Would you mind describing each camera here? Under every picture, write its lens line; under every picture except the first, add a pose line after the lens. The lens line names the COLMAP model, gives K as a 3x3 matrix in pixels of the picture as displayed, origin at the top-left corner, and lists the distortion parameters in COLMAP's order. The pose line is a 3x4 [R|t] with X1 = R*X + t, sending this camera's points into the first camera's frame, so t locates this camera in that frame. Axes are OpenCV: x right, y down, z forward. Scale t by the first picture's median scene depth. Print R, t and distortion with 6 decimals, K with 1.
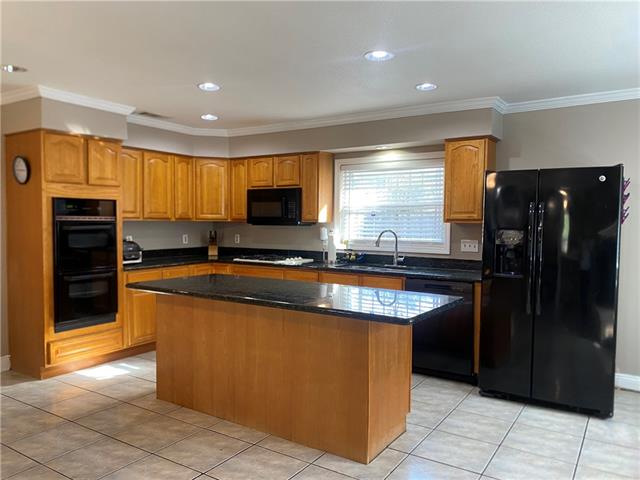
lens RADIAL K [[501.6, 0, 321.8], [0, 501.6, 234.8], [0, 0, 1]] dist [0.028978, -0.034291]
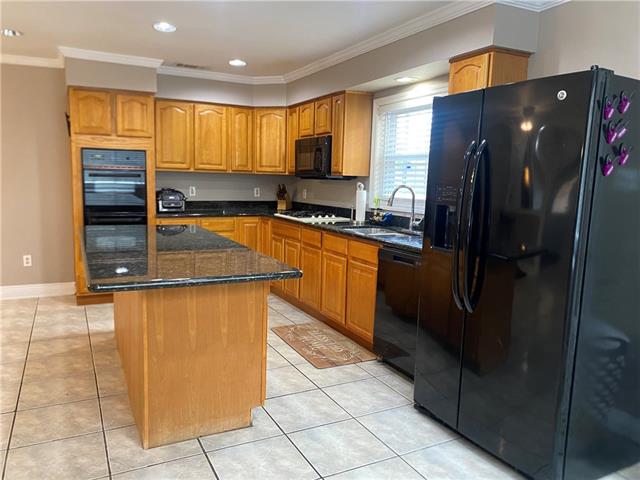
lens RADIAL K [[501.6, 0, 312.9], [0, 501.6, 237.0], [0, 0, 1]] dist [0.028978, -0.034291]
pose [[0.862624, 0.074064, -0.500395, 0.385845], [-0.033426, 0.995407, 0.089709, 0.004823], [0.504740, -0.060659, 0.861137, 0.222383]]
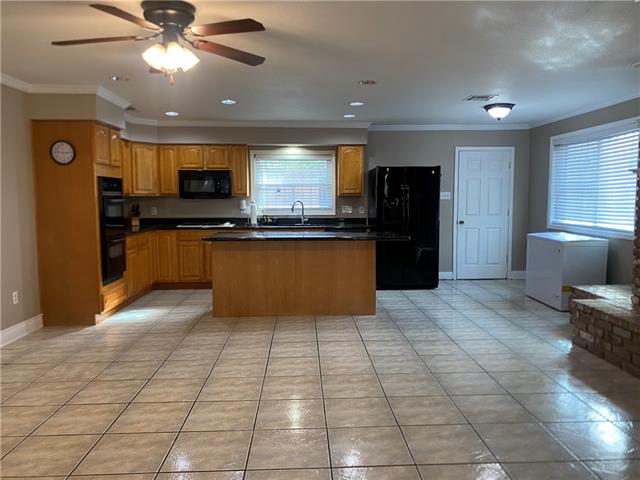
lens RADIAL K [[501.6, 0, 317.8], [0, 501.6, 245.6], [0, 0, 1]] dist [0.028978, -0.034291]
pose [[0.809668, -0.064090, 0.583378, -0.663470], [0.021530, 0.996594, 0.079605, 0.004875], [-0.586493, -0.051893, 0.808290, -0.246011]]
